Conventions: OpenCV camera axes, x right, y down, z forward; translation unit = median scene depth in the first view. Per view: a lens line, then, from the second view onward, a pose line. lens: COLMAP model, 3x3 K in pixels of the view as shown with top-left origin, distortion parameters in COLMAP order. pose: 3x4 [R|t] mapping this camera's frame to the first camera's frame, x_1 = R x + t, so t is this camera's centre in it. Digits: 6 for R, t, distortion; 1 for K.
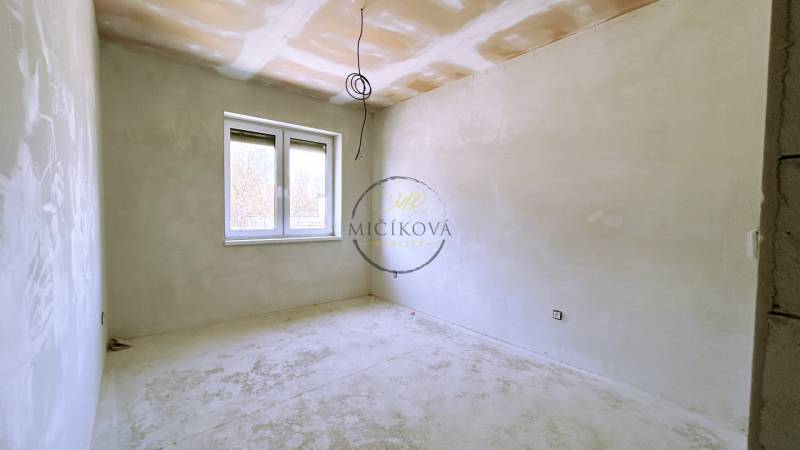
lens RADIAL K [[314.9, 0, 400.0], [0, 314.9, 225.0], [0, 0, 1]] dist [0.000304, 0.000017]
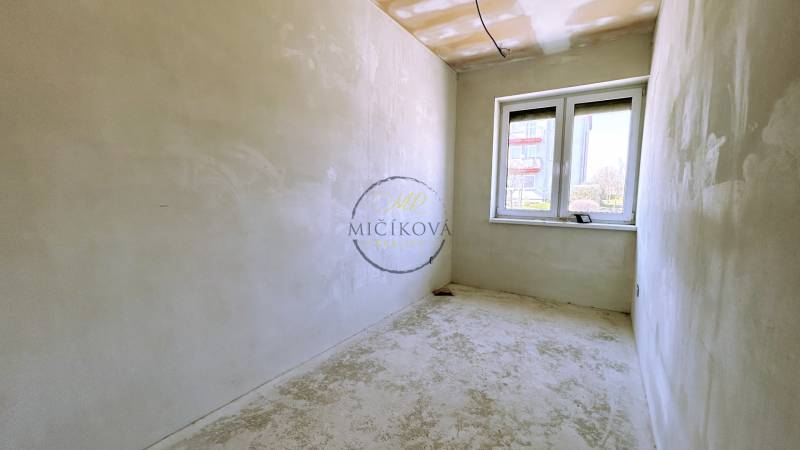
lens RADIAL K [[314.9, 0, 400.0], [0, 314.9, 225.0], [0, 0, 1]] dist [0.000304, 0.000017]
pose [[0.313961, 0.095860, -0.944584, 0.339876], [-0.042071, 0.995317, 0.087025, -0.006062], [0.948503, 0.012417, 0.316524, 0.292402]]
